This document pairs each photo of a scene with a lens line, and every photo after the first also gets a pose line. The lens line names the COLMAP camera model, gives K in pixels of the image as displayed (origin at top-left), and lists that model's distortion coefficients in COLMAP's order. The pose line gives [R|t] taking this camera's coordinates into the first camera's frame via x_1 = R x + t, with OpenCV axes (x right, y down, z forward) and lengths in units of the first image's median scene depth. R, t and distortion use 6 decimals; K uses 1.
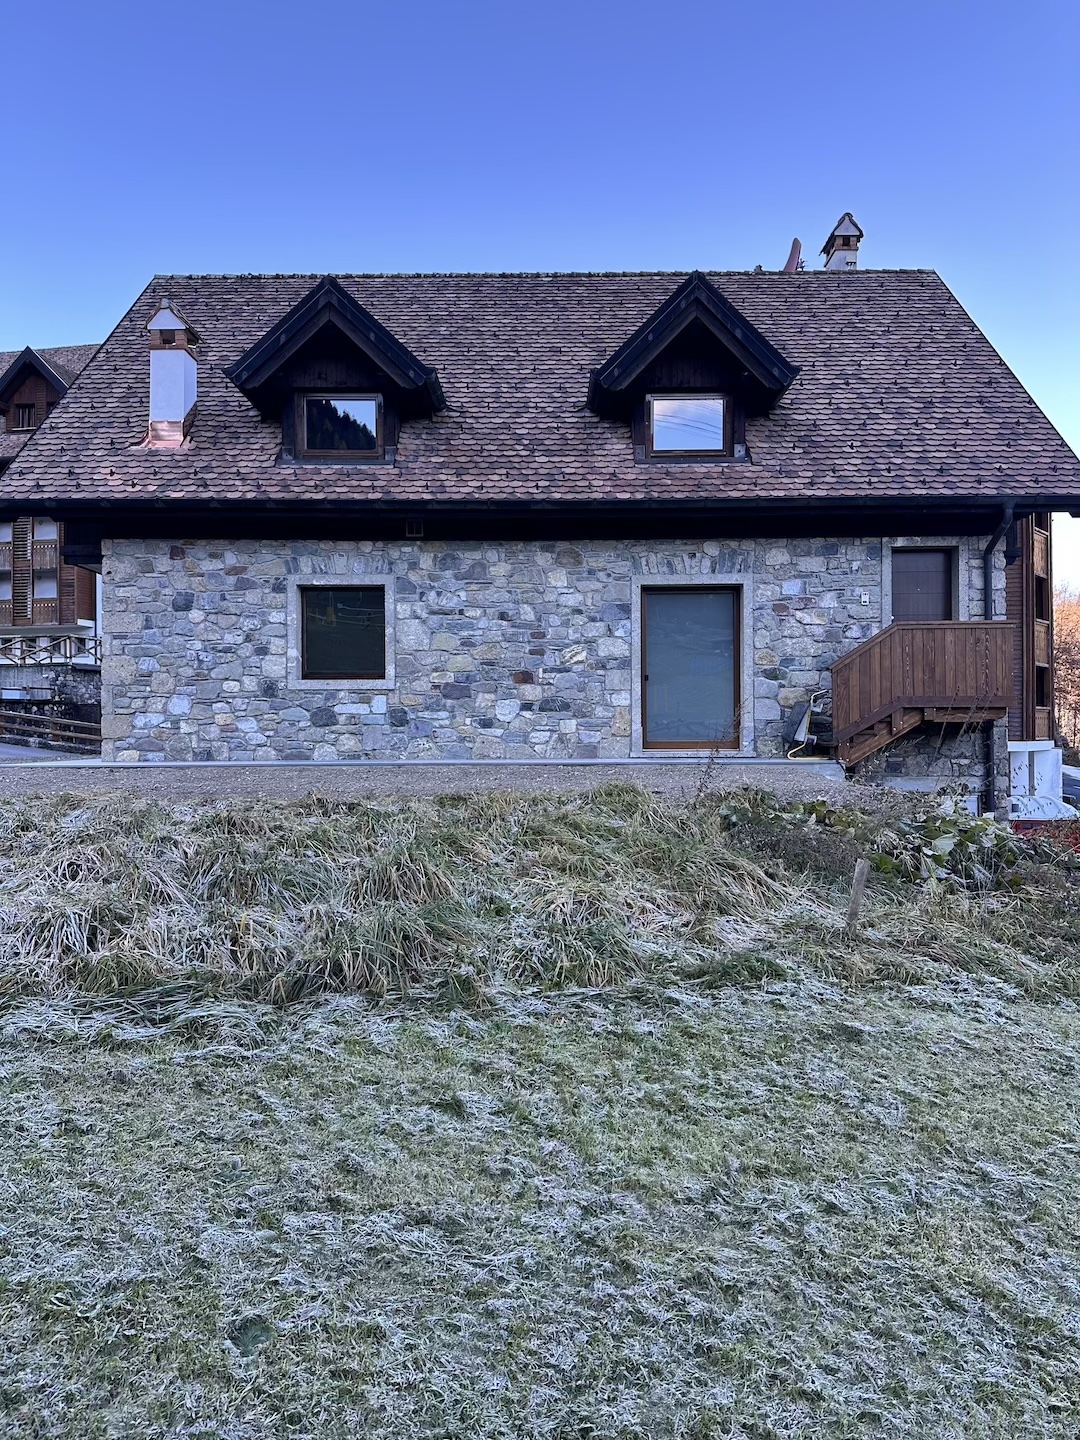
lens RADIAL K [[1011.7, 0, 542.1], [0, 1011.7, 721.4], [0, 0, 1]] dist [0.090164, -0.067962]
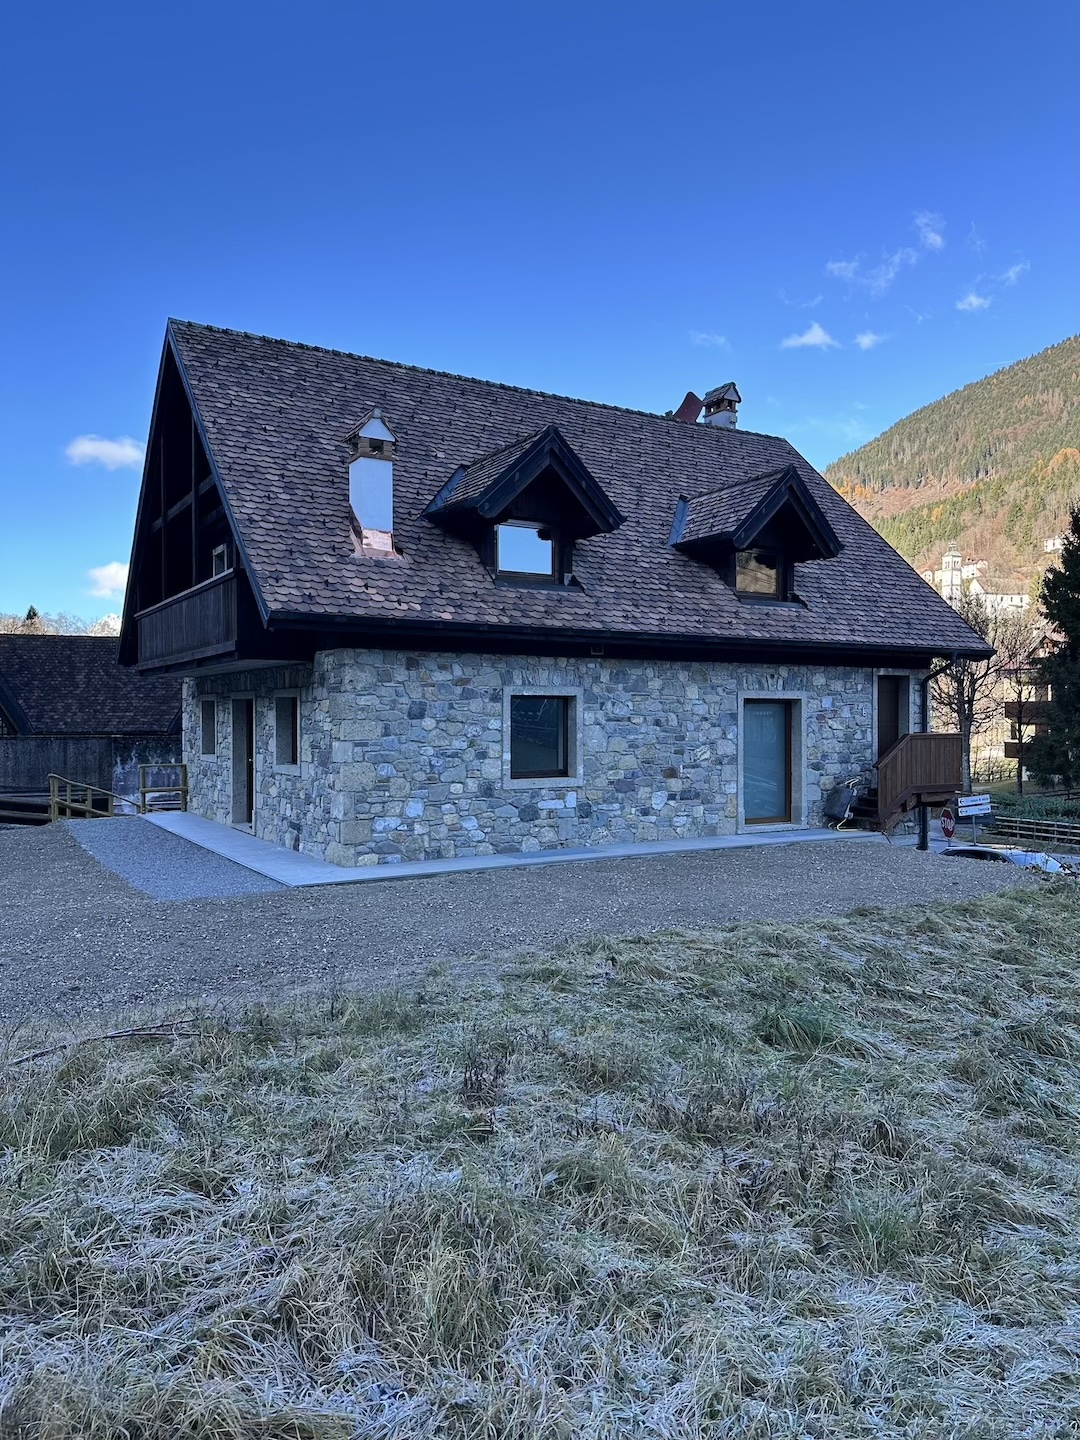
lens RADIAL K [[1011.7, 0, 542.9], [0, 1011.7, 728.2], [0, 0, 1]] dist [0.090164, -0.067962]
pose [[0.852200, -0.002505, 0.523210, -0.787881], [-0.011606, 0.999652, 0.023688, -0.124687], [-0.523087, -0.026259, 0.851875, 0.040859]]
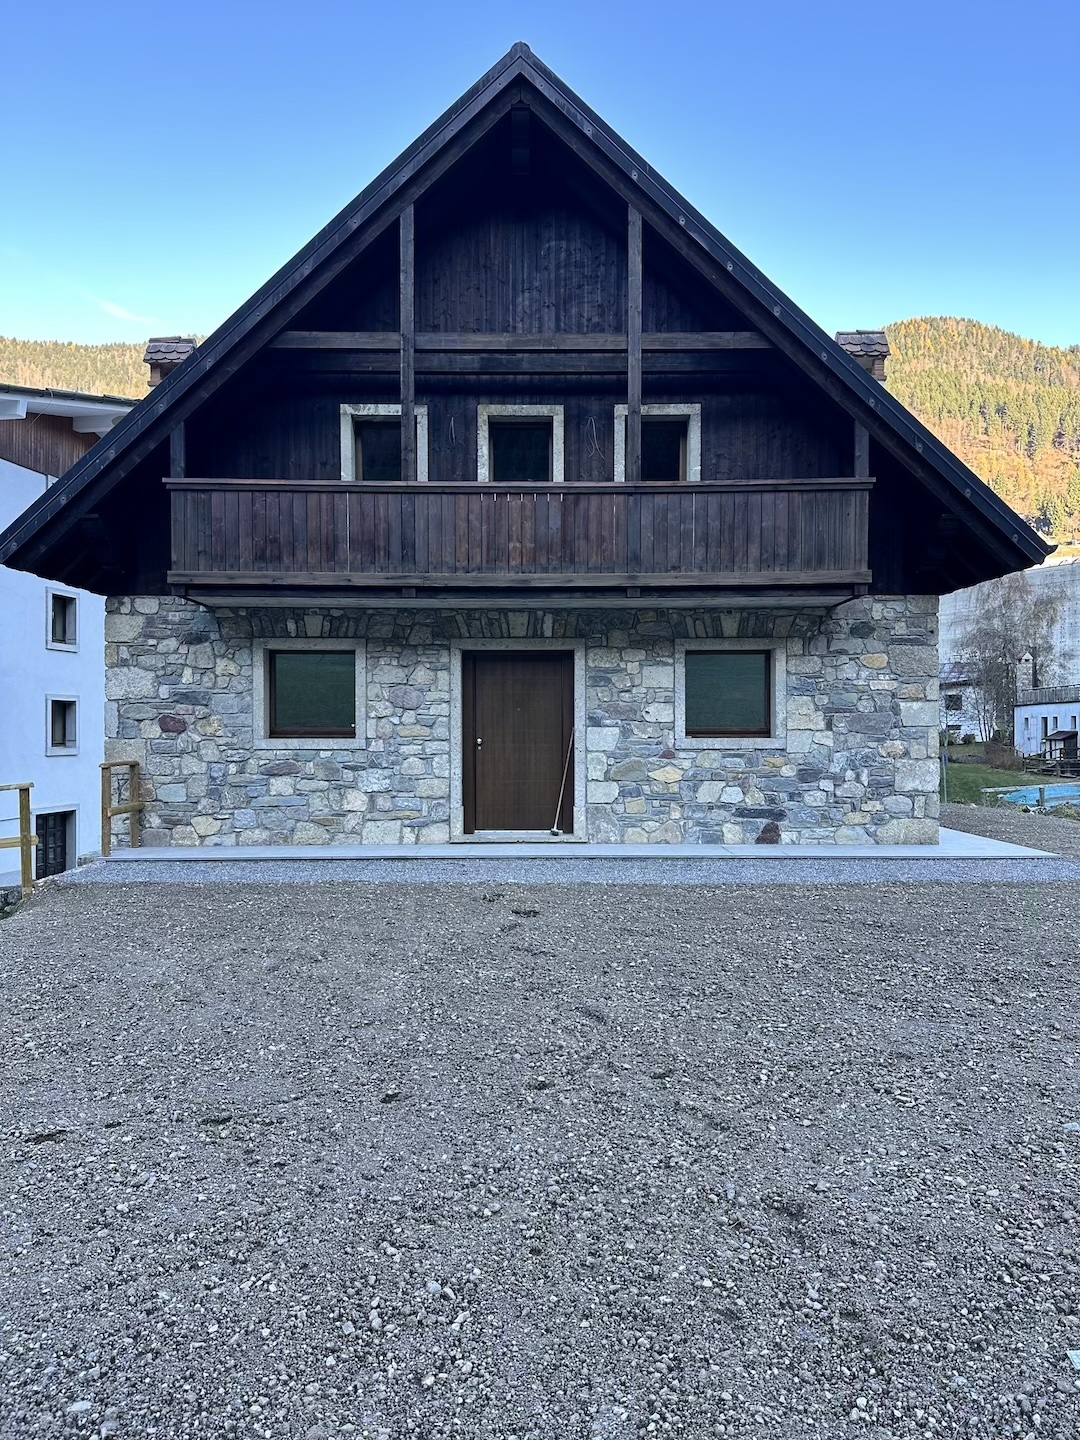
lens RADIAL K [[1011.7, 0, 544.7], [0, 1011.7, 717.9], [0, 0, 1]] dist [0.090164, -0.067962]
pose [[-0.009039, 0.018776, 0.999783, -1.319428], [-0.015127, 0.999707, -0.018912, -0.049120], [-0.999845, -0.015295, -0.008753, 1.350898]]
